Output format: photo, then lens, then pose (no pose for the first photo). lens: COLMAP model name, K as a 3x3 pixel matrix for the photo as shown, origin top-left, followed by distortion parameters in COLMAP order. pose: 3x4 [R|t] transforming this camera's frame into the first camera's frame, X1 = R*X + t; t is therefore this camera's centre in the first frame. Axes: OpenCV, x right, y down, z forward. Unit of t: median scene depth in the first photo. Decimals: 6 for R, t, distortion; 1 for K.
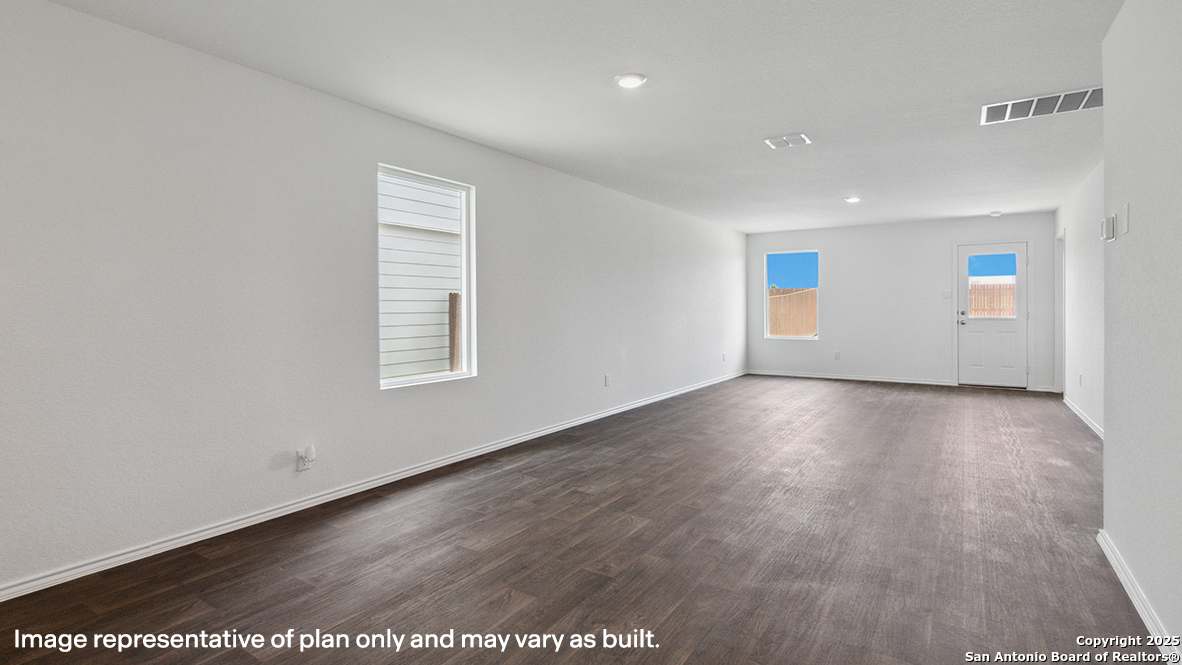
lens RADIAL K [[571.7, 0, 592.6], [0, 571.7, 321.5], [0, 0, 1]] dist [0.000364, 0.000476]
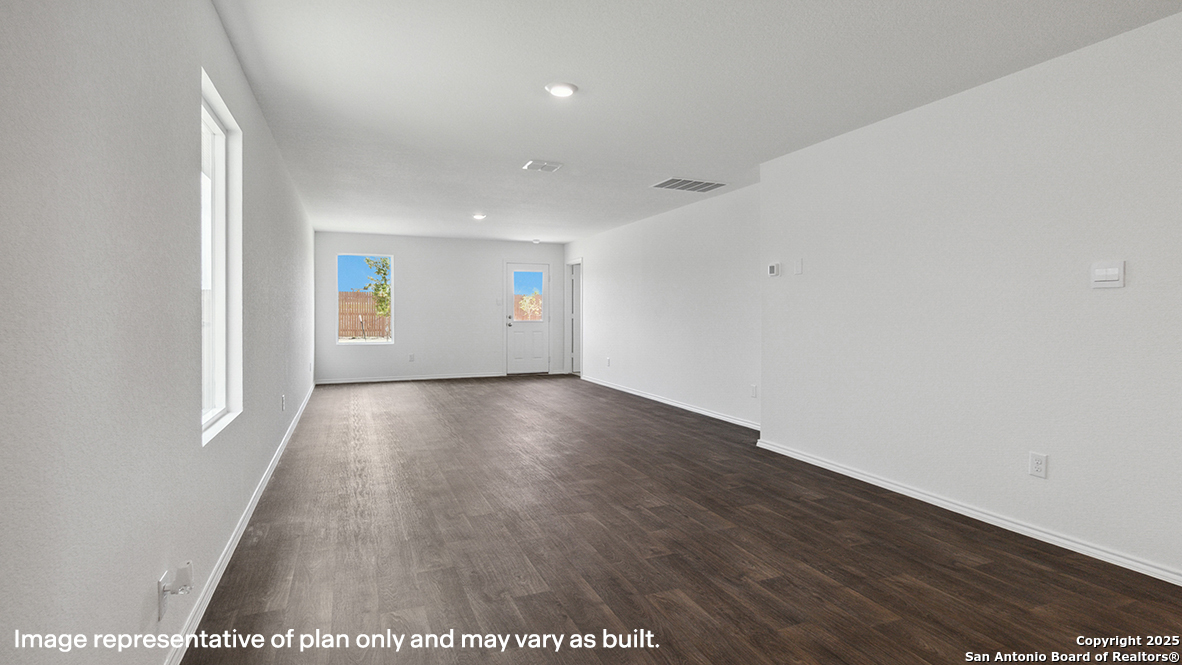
lens RADIAL K [[571.7, 0, 592.9], [0, 571.7, 328.6], [0, 0, 1]] dist [0.000364, 0.000476]
pose [[0.556871, -0.019021, 0.830381, -0.306610], [0.015092, 0.999804, 0.012782, -0.003064], [-0.830462, 0.005414, 0.557049, 0.158542]]
